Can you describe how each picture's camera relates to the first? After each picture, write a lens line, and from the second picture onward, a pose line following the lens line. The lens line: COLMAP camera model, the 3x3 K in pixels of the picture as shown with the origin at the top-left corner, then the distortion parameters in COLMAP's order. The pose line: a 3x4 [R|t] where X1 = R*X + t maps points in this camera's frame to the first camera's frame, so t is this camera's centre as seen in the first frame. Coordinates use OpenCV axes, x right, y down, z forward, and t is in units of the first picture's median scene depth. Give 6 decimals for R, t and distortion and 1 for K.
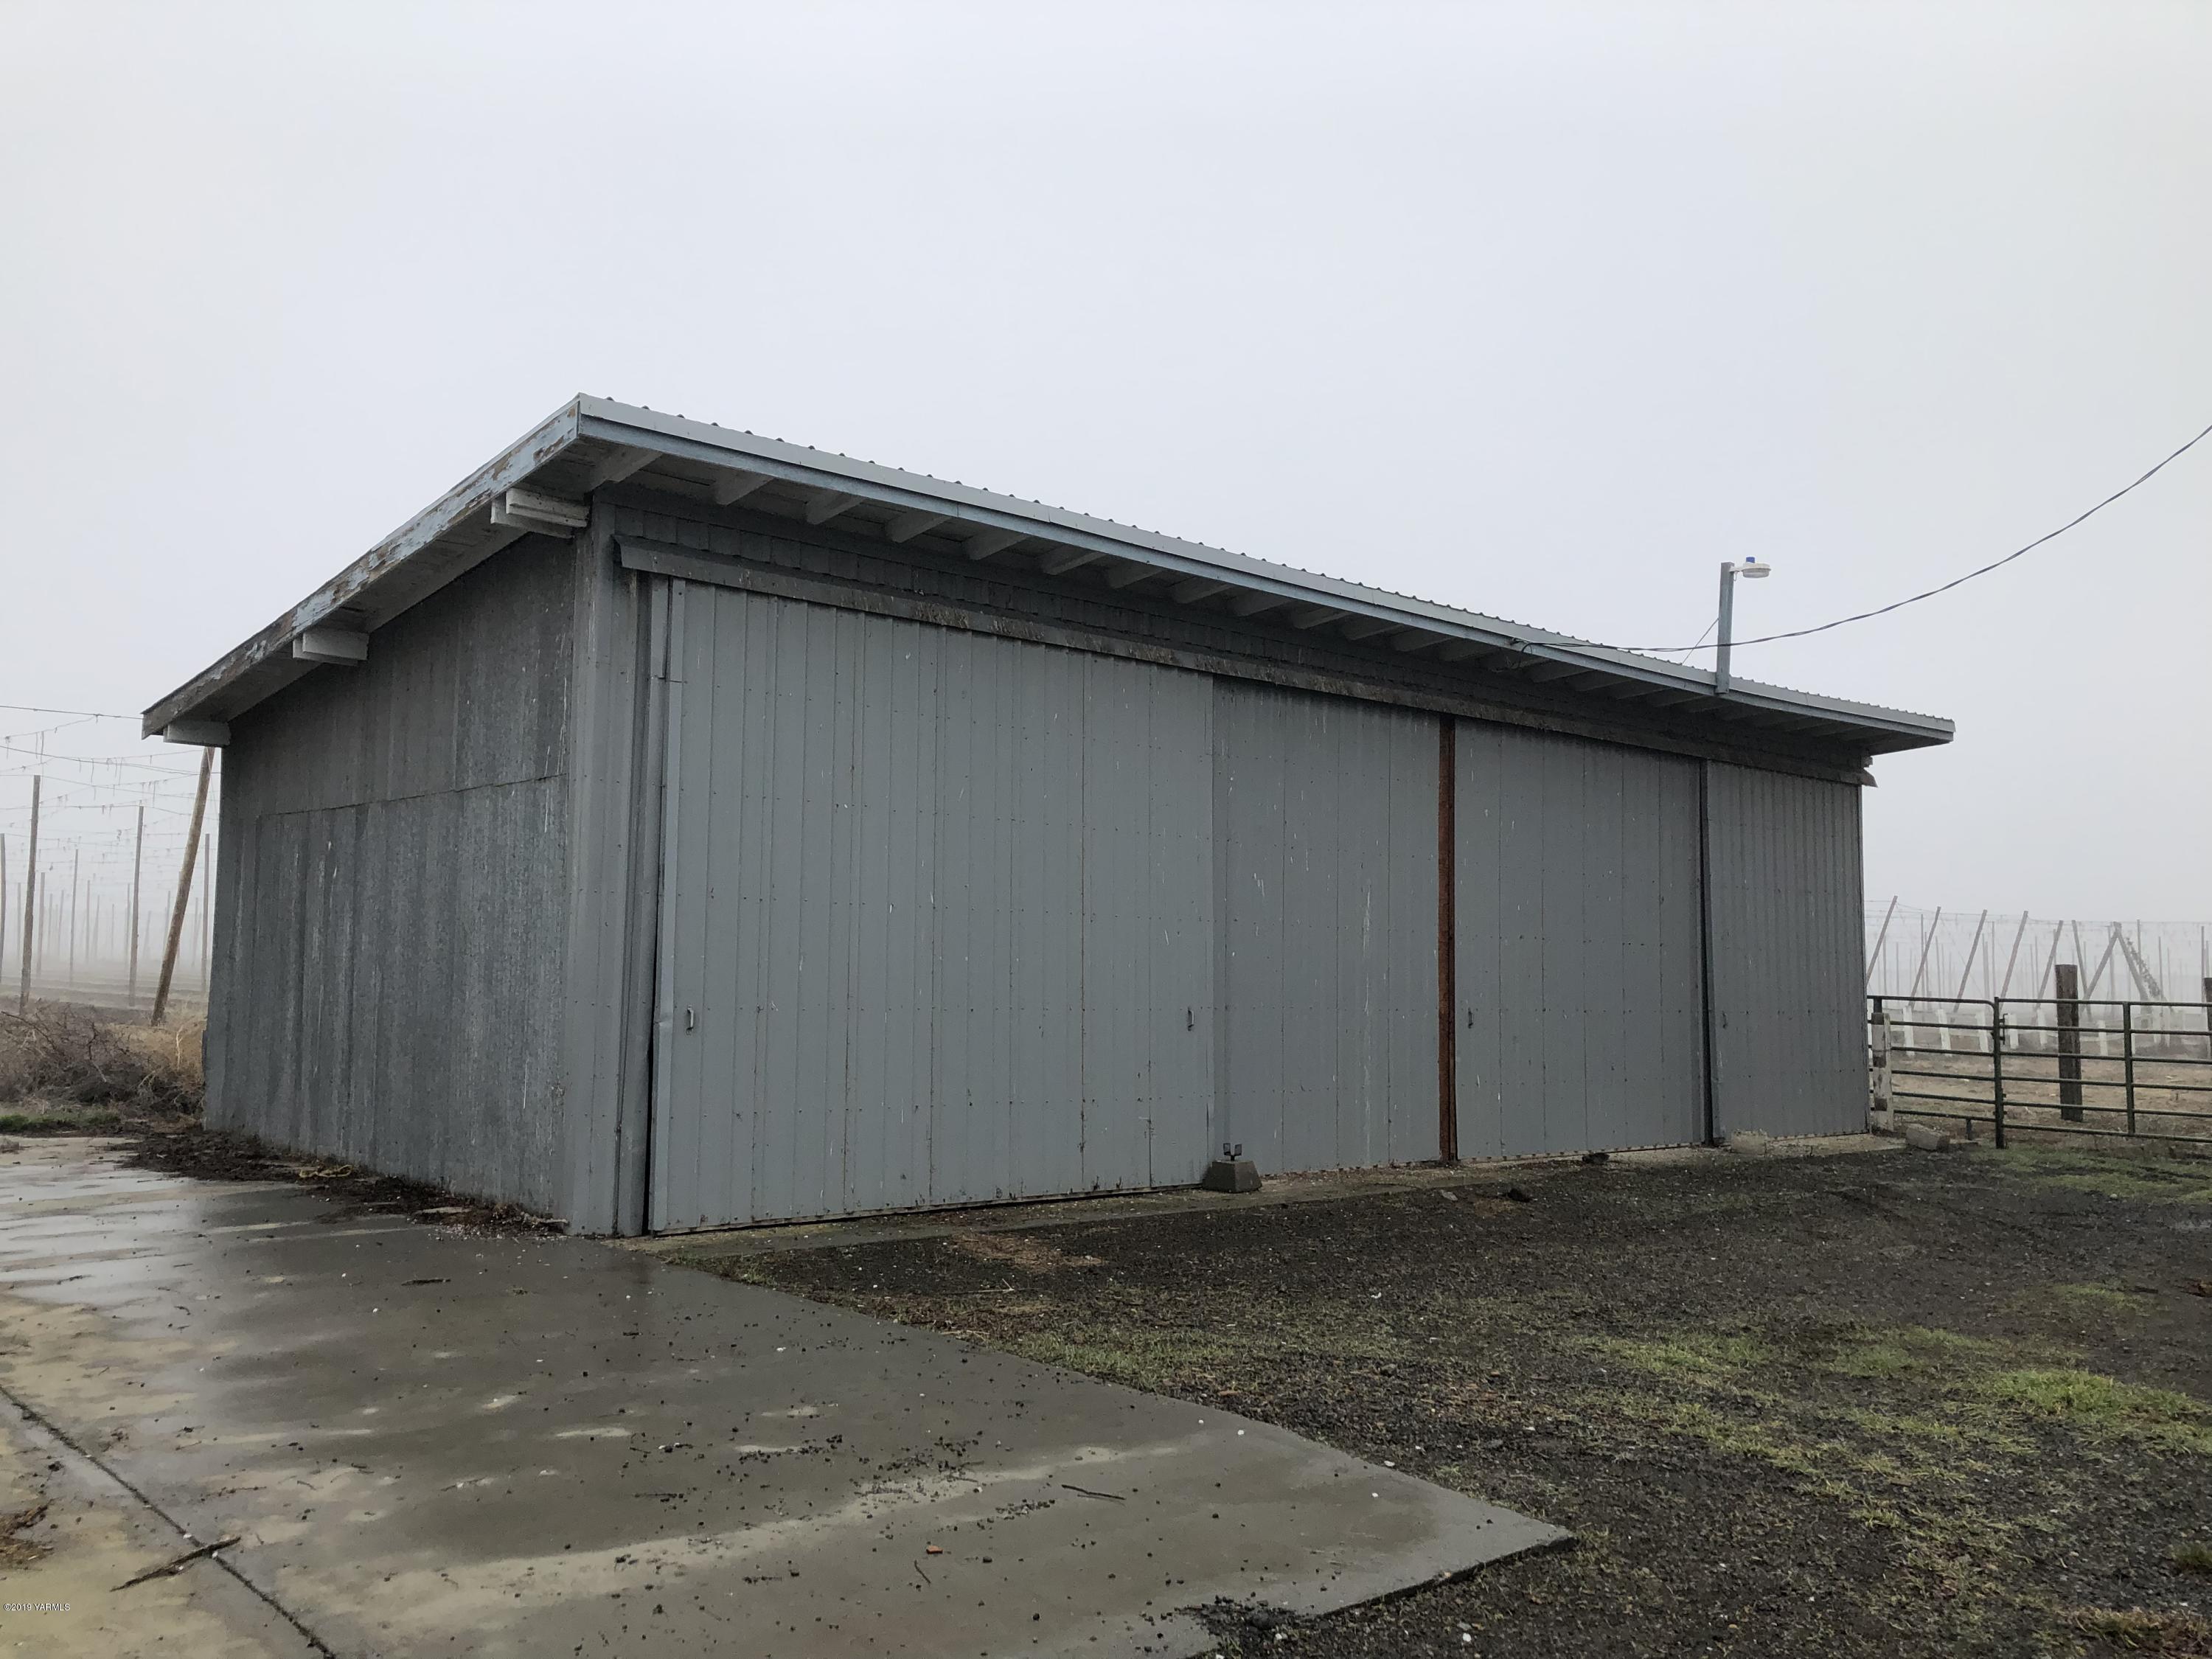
lens RADIAL K [[1698.0, 0, 1106.0], [0, 1698.0, 829.5], [0, 0, 1]] dist [0.082160, -0.255481]
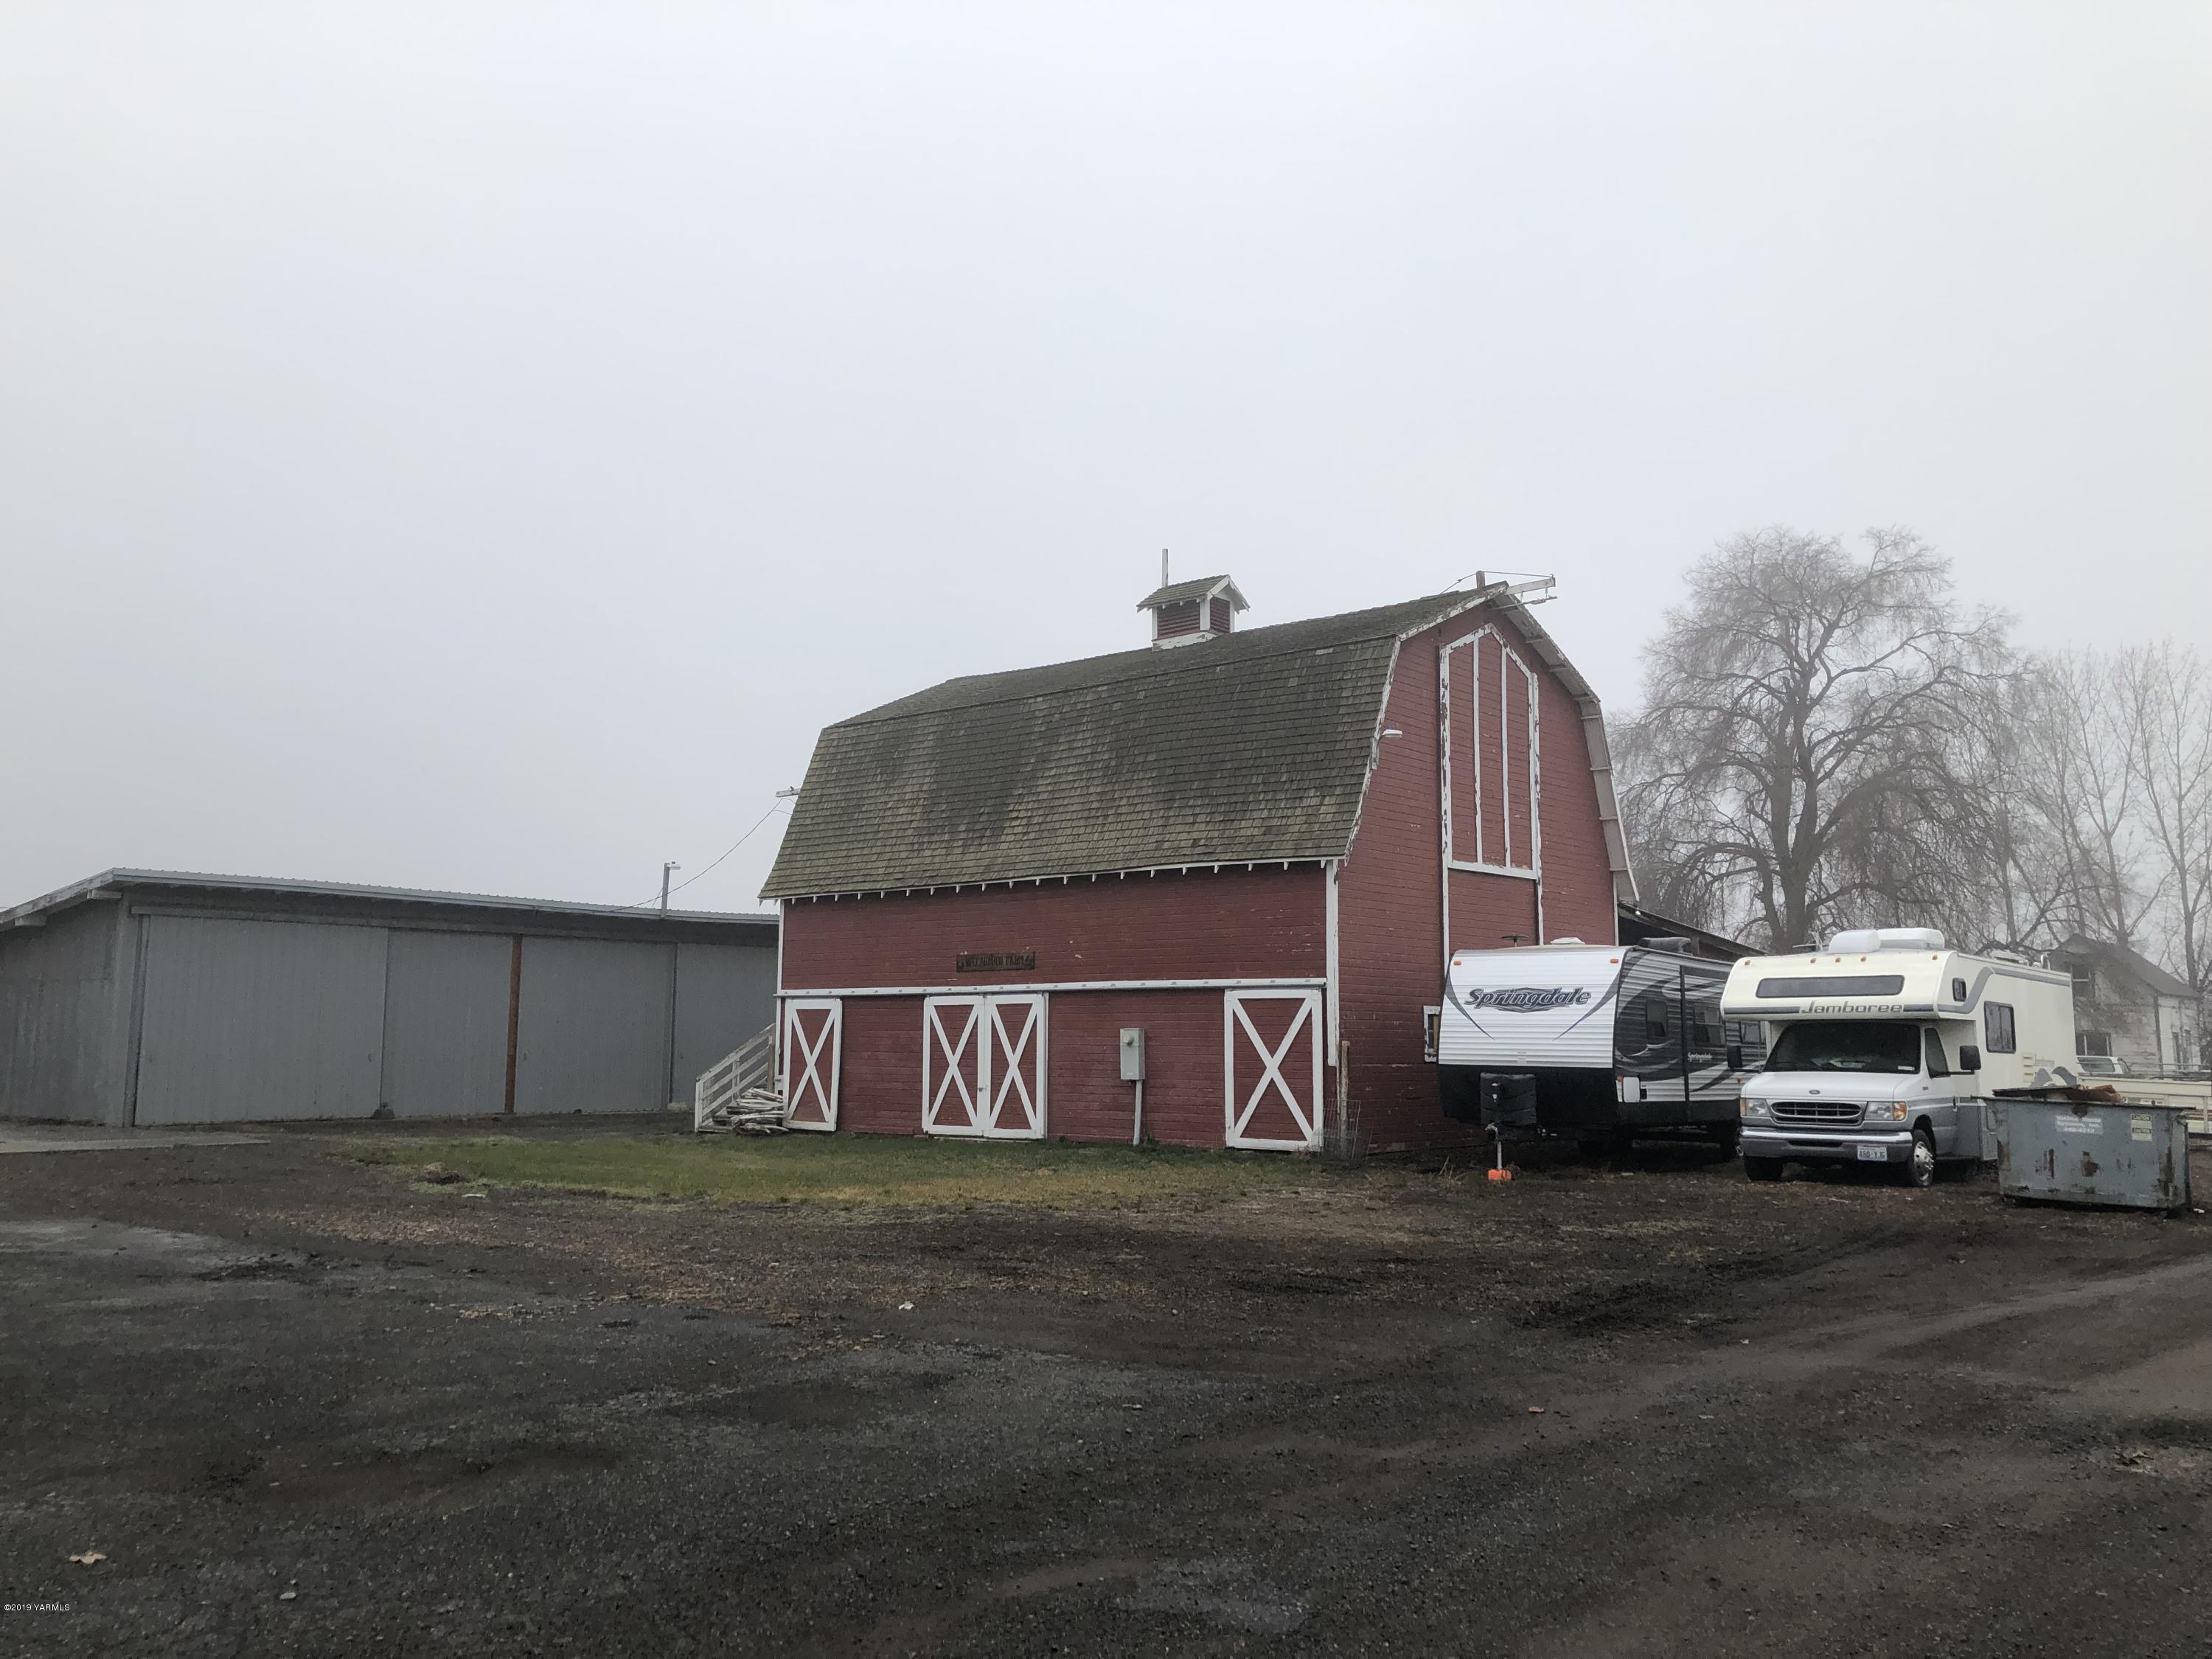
lens RADIAL K [[1751.2, 0, 1106.0], [0, 1751.2, 829.5], [0, 0, 1]] dist [-0.008303, 0.049189]
pose [[0.992676, 0.010683, 0.120330, 0.916311], [-0.007833, 0.999678, -0.024128, -0.201925], [-0.120549, 0.023009, 0.992441, -2.009537]]
